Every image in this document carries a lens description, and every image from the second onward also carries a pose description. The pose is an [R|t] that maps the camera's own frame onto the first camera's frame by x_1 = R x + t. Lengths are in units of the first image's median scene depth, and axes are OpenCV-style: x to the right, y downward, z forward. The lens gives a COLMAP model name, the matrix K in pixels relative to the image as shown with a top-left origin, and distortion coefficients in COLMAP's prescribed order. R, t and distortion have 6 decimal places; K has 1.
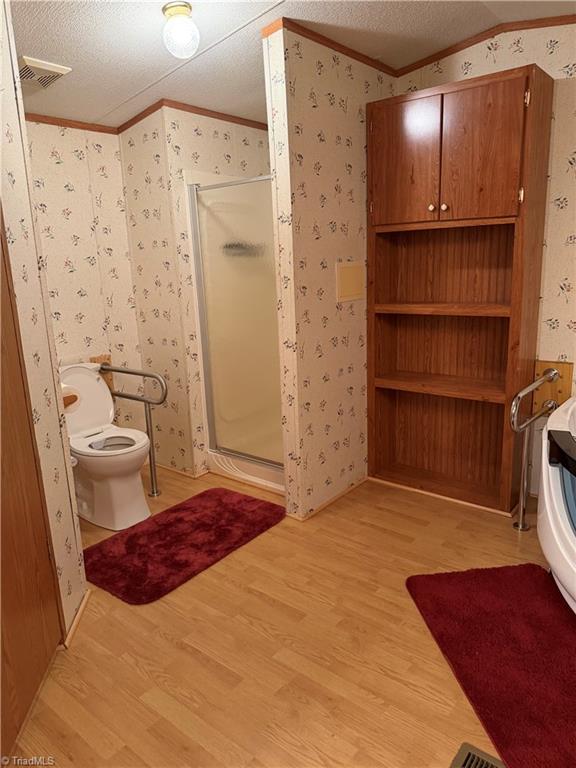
lens RADIAL K [[546.6, 0, 279.9], [0, 546.6, 386.0], [0, 0, 1]] dist [0.062427, -0.072989]
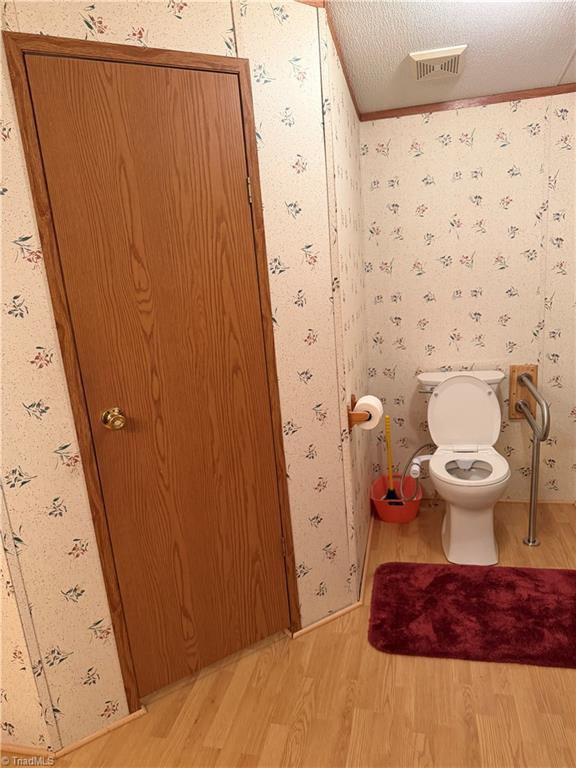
lens RADIAL K [[546.6, 0, 292.3], [0, 546.6, 390.5], [0, 0, 1]] dist [0.062427, -0.072989]
pose [[0.448251, 0.220796, -0.866210, 0.312093], [-0.139071, 0.974442, 0.176417, -0.136961], [0.883024, 0.041385, 0.467501, 0.319112]]
